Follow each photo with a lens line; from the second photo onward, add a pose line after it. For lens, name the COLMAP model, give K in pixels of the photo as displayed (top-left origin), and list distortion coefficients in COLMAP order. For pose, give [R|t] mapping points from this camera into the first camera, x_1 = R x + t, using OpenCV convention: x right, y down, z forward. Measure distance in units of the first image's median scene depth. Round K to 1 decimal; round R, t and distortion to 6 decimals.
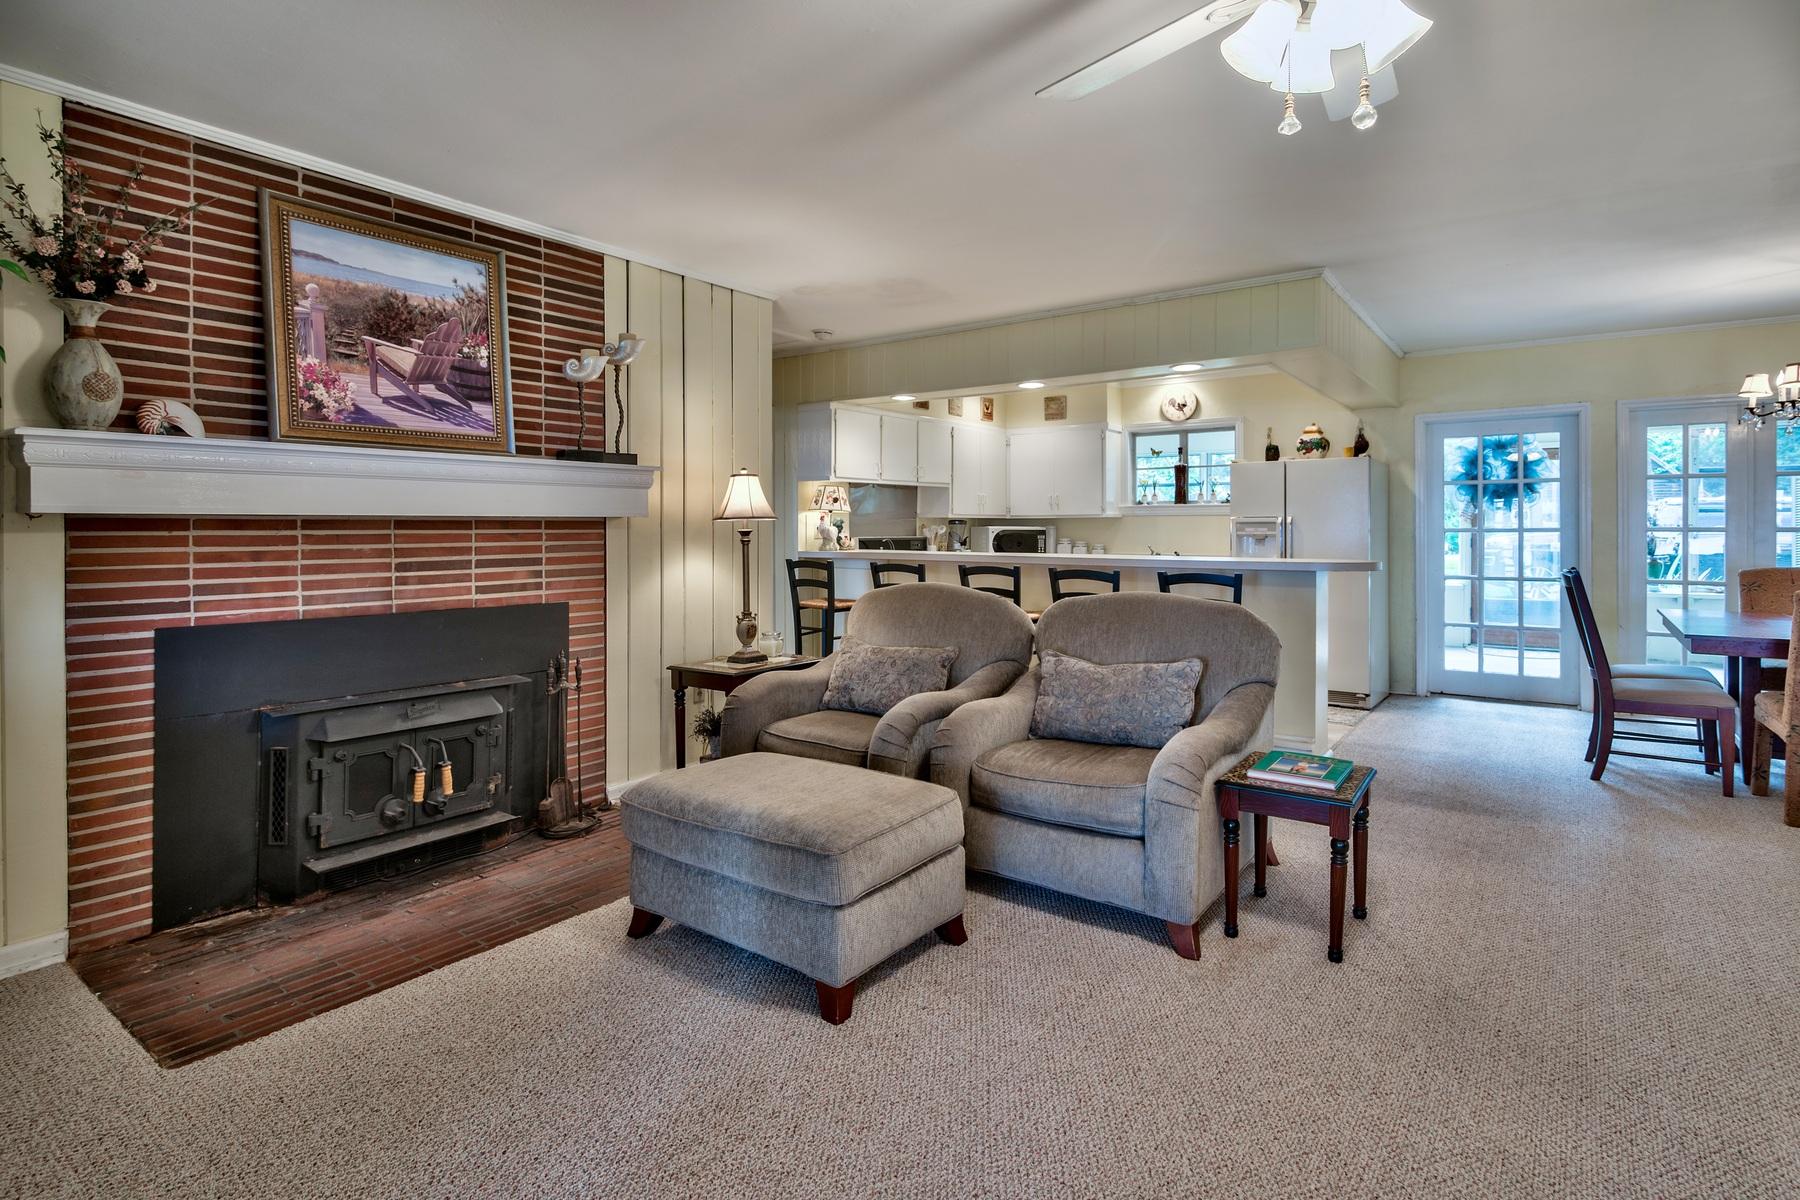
lens RADIAL K [[894.9, 0, 931.7], [0, 894.9, 542.4], [0, 0, 1]] dist [-0.011951, 0.000582]
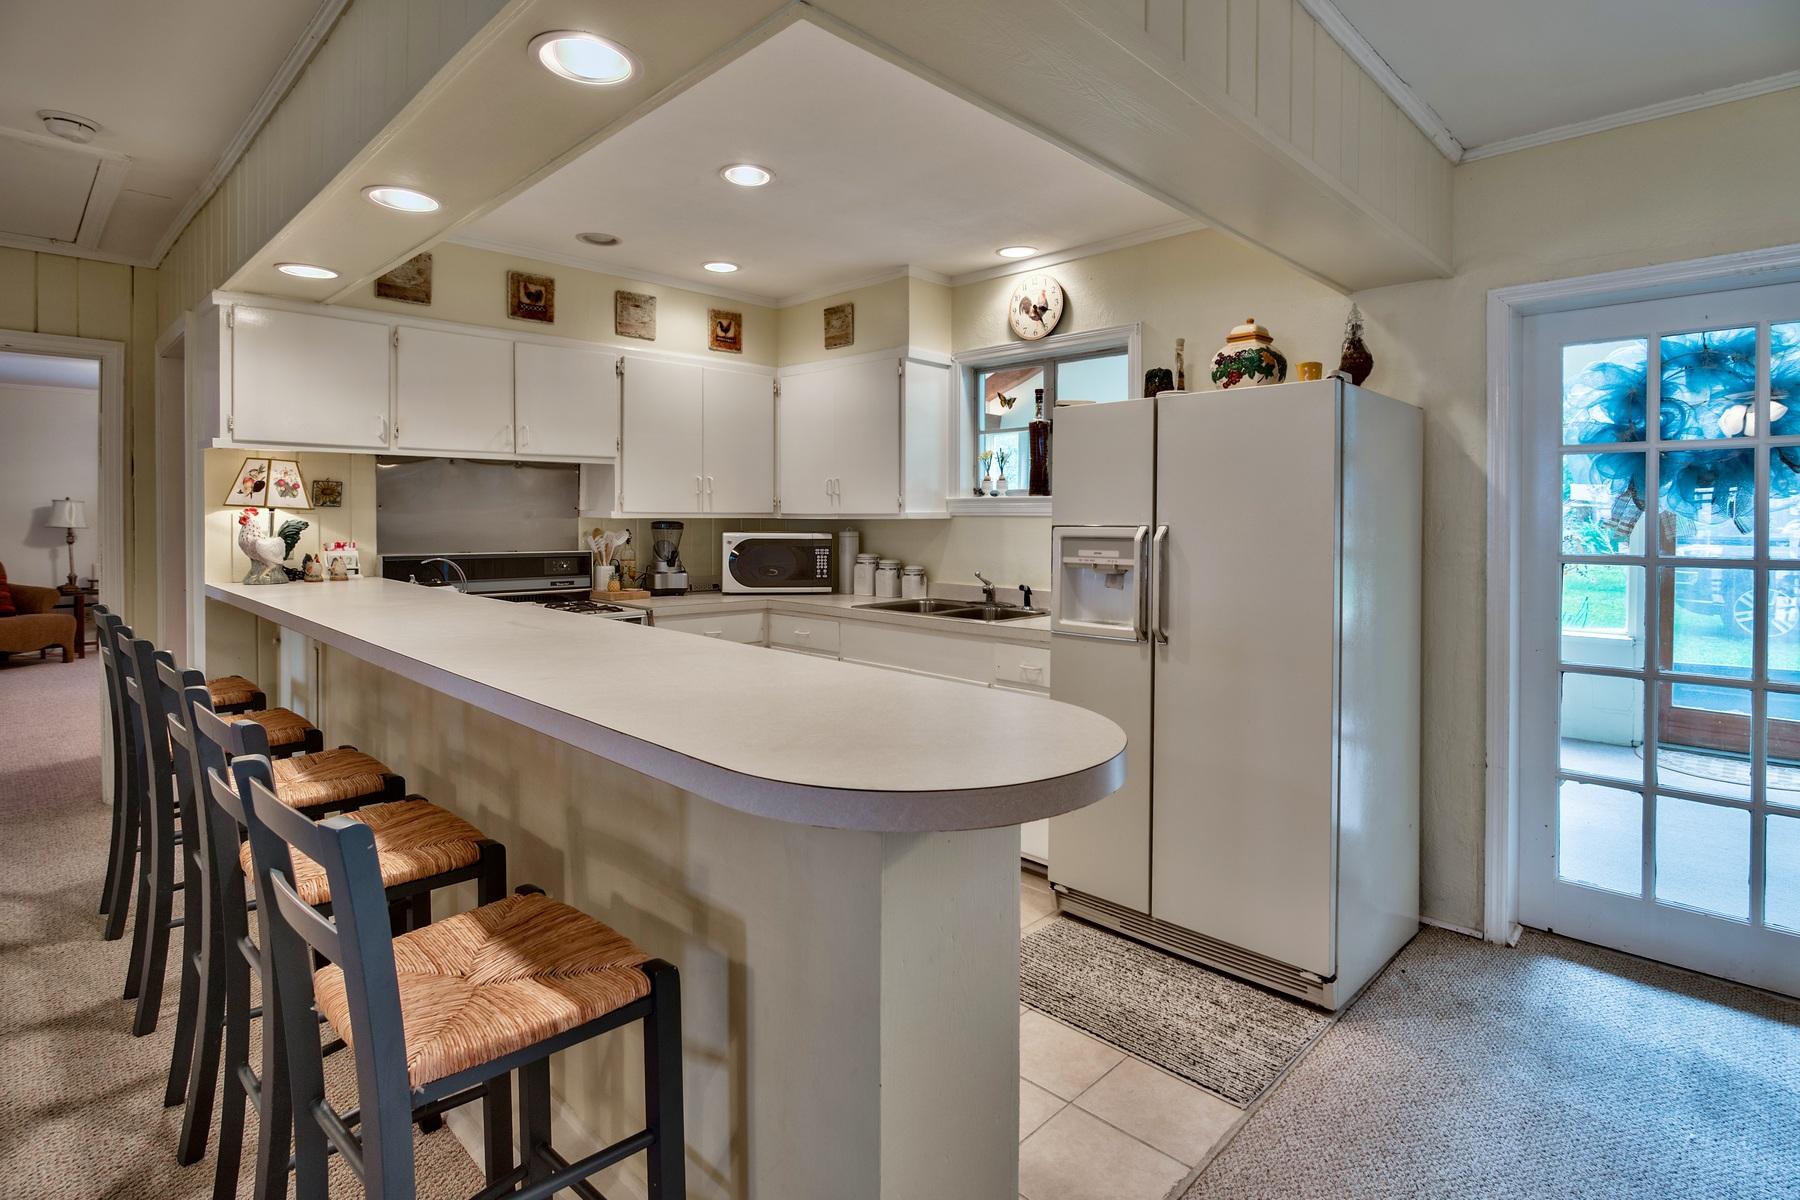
lens RADIAL K [[894.9, 0, 935.7], [0, 894.9, 533.7], [0, 0, 1]] dist [-0.011951, 0.000582]
pose [[0.989355, 0.010323, -0.145155, 0.383967], [-0.009928, 0.999945, 0.003444, -0.027574], [0.145183, -0.001966, 0.989403, 0.601724]]
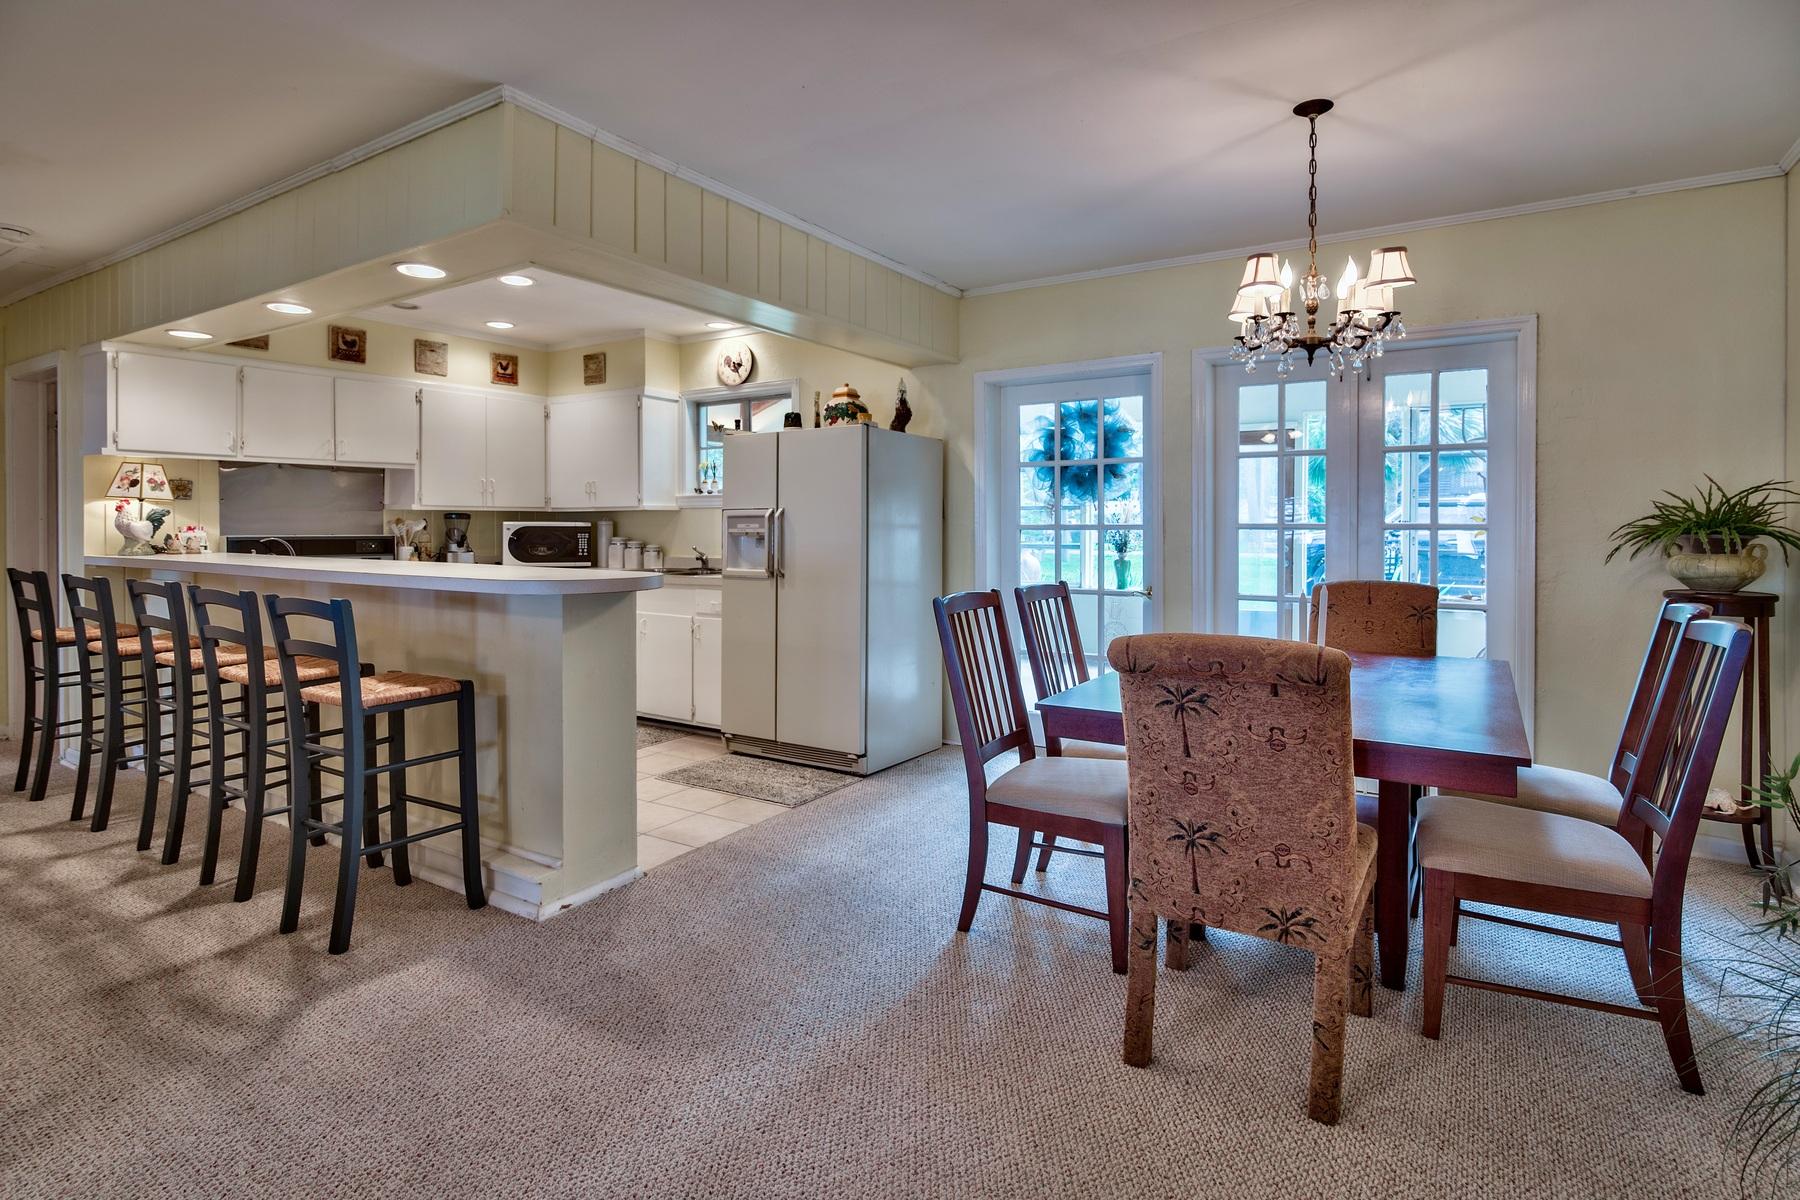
lens RADIAL K [[894.9, 0, 945.8], [0, 894.9, 532.4], [0, 0, 1]] dist [-0.011951, 0.000582]
pose [[0.997374, 0.001451, 0.072415, 0.521635], [-0.000783, 0.999957, -0.009252, -0.002473], [-0.072426, 0.009171, 0.997332, 0.284014]]
